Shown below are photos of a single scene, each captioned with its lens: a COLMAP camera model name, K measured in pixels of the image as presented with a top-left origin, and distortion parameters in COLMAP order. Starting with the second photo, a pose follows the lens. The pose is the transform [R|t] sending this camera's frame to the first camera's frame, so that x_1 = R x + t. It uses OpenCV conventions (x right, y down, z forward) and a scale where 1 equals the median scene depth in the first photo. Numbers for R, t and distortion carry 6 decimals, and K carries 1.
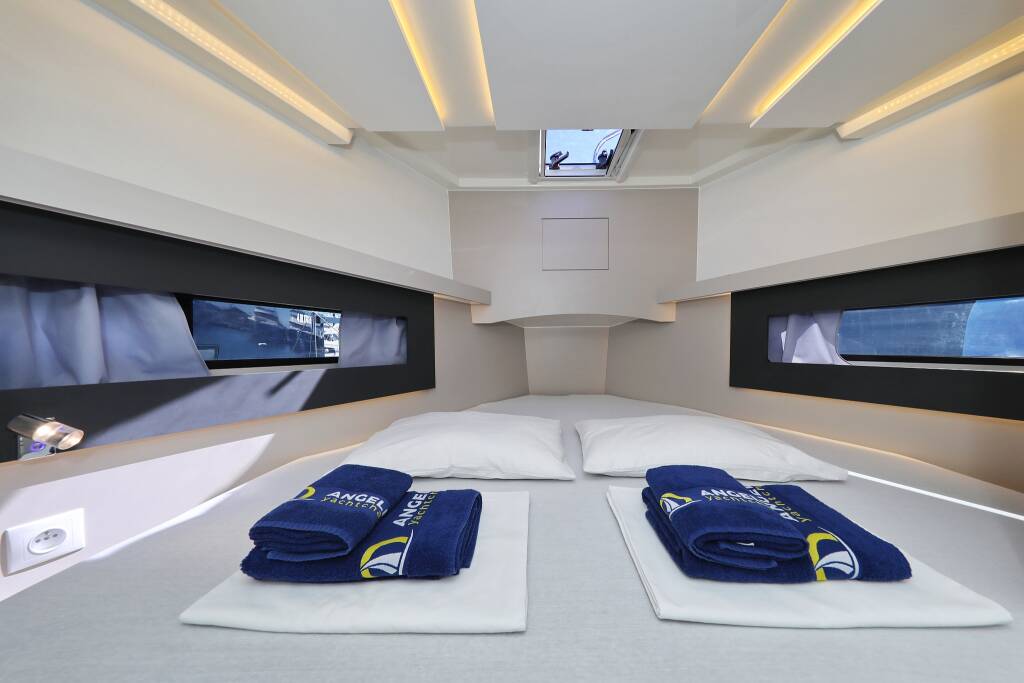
lens RADIAL K [[313.5, 0, 510.0], [0, 313.5, 338.0], [0, 0, 1]] dist [-0.000500, -0.000094]
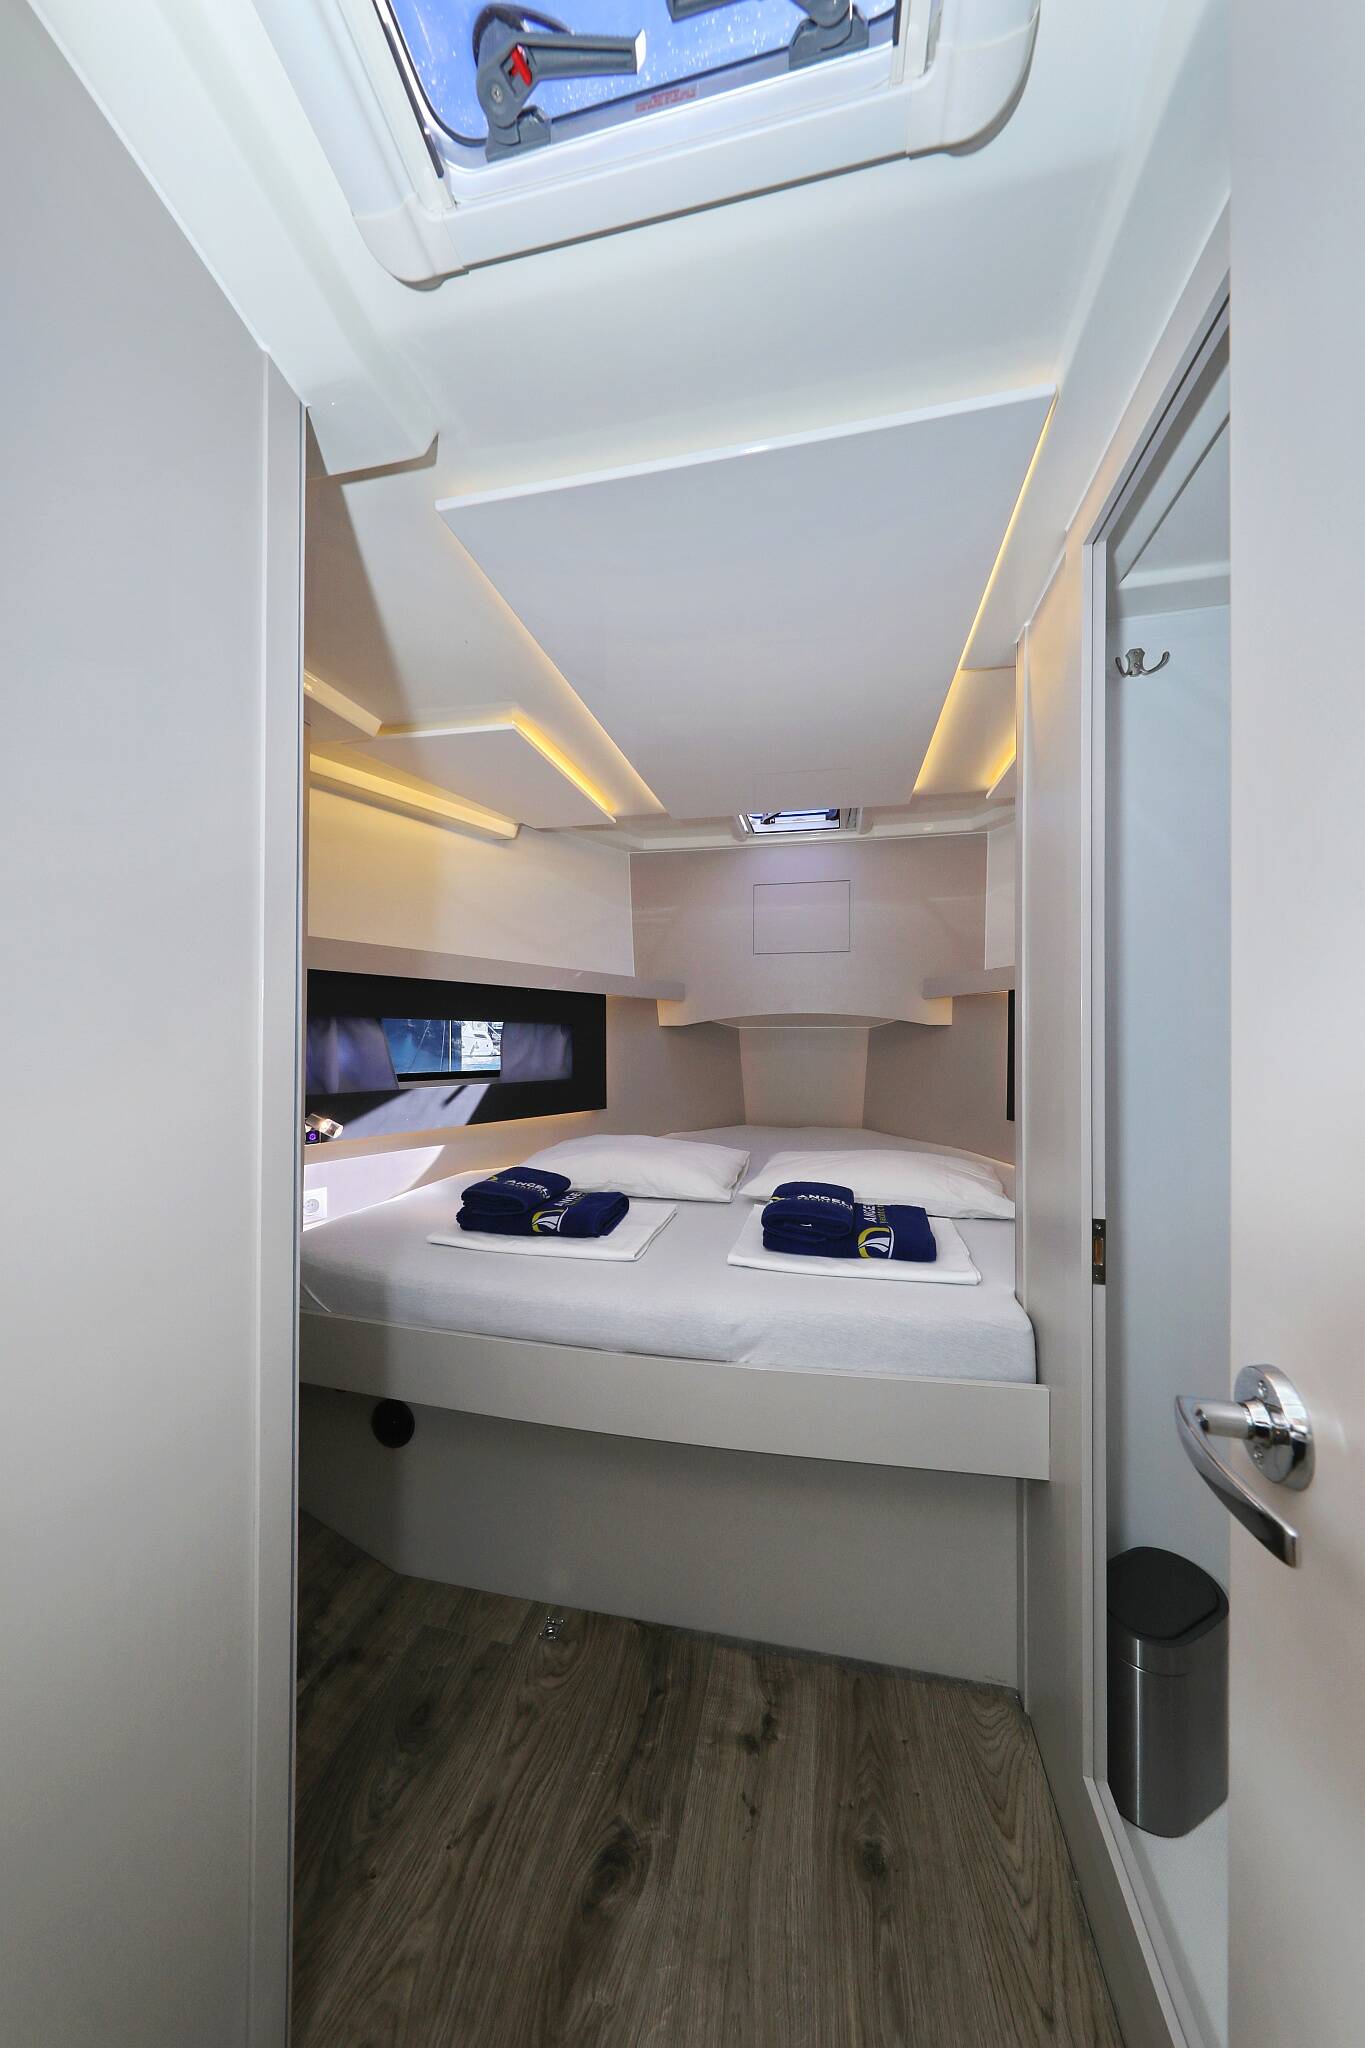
lens RADIAL K [[627.1, 0, 709.1], [0, 627.1, 1021.1], [0, 0, 1]] dist [-0.000500, -0.000094]
pose [[0.992126, 0.013710, -0.124494, 0.391369], [-0.013591, 0.999906, 0.001810, -0.129448], [0.124507, -0.000104, 0.992219, -1.017127]]
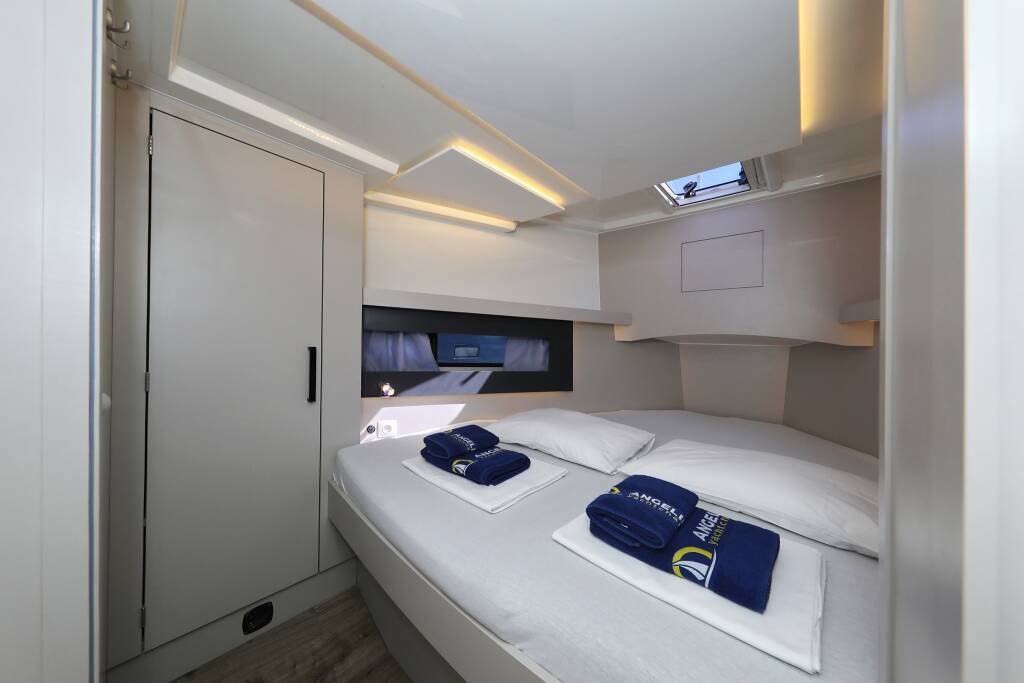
lens RADIAL K [[313.5, 0, 544.0], [0, 313.5, 335.2], [0, 0, 1]] dist [-0.000500, -0.000094]
pose [[0.804788, 0.027315, -0.592933, 0.767537], [-0.030902, 0.999514, 0.004102, -0.134693], [0.592757, 0.015022, 0.805241, -0.245349]]
